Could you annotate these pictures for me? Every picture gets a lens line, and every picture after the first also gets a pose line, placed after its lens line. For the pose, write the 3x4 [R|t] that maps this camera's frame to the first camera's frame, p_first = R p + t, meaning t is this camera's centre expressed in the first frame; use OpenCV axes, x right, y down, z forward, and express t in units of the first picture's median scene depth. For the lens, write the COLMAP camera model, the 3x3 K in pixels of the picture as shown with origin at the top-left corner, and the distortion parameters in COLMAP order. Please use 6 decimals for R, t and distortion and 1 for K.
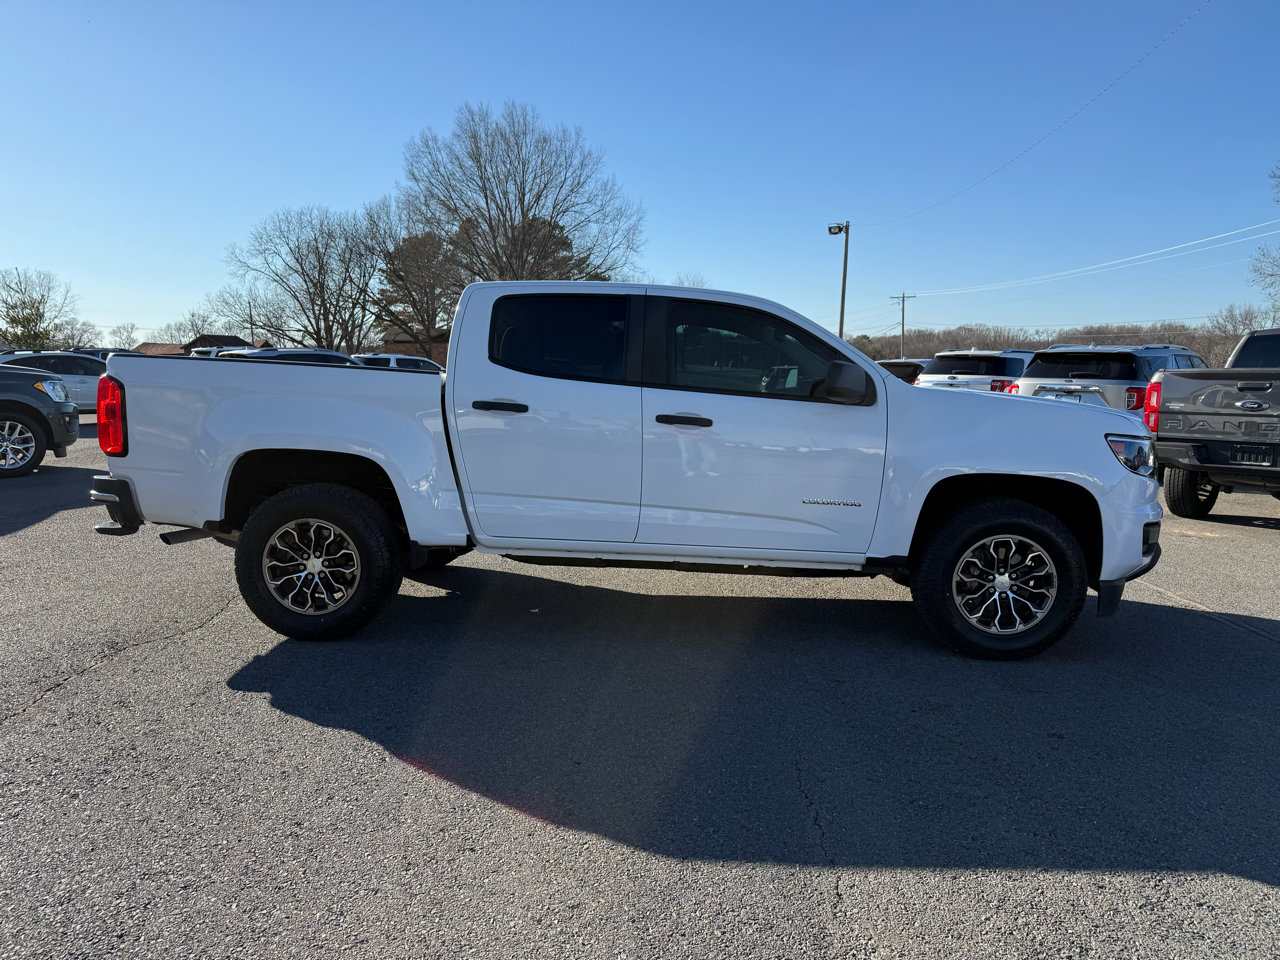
lens RADIAL K [[901.3, 0, 641.8], [0, 901.3, 492.3], [0, 0, 1]] dist [0.046195, -0.085821]
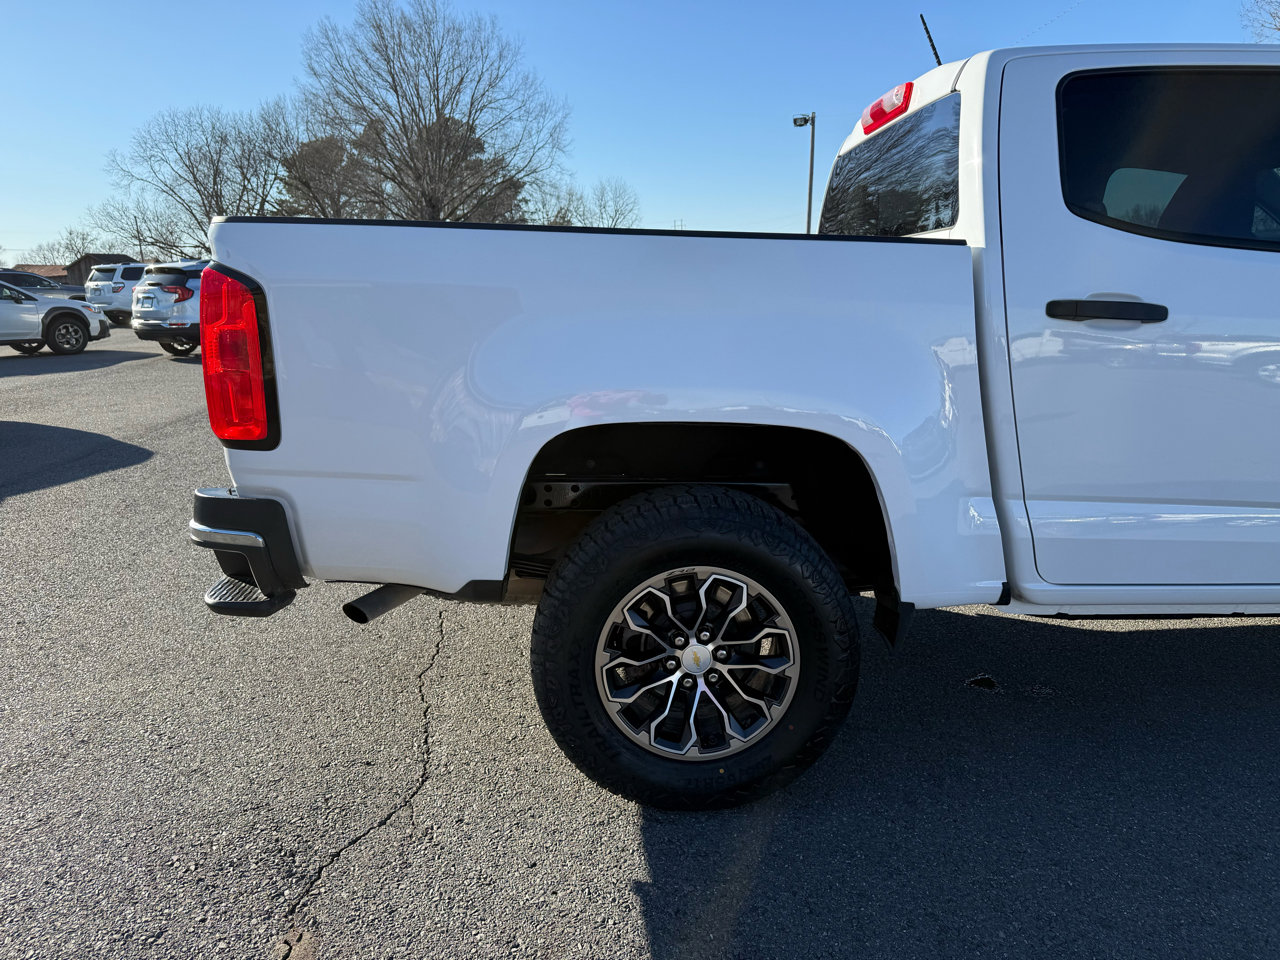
lens RADIAL K [[904.8, 0, 640.0], [0, 904.8, 480.0], [0, 0, 1]] dist [-0.024507, -0.002198]
pose [[0.993994, -0.045189, 0.099671, -0.249821], [0.036883, 0.995812, 0.083653, -0.030920], [-0.103034, -0.079475, 0.991498, 0.310322]]
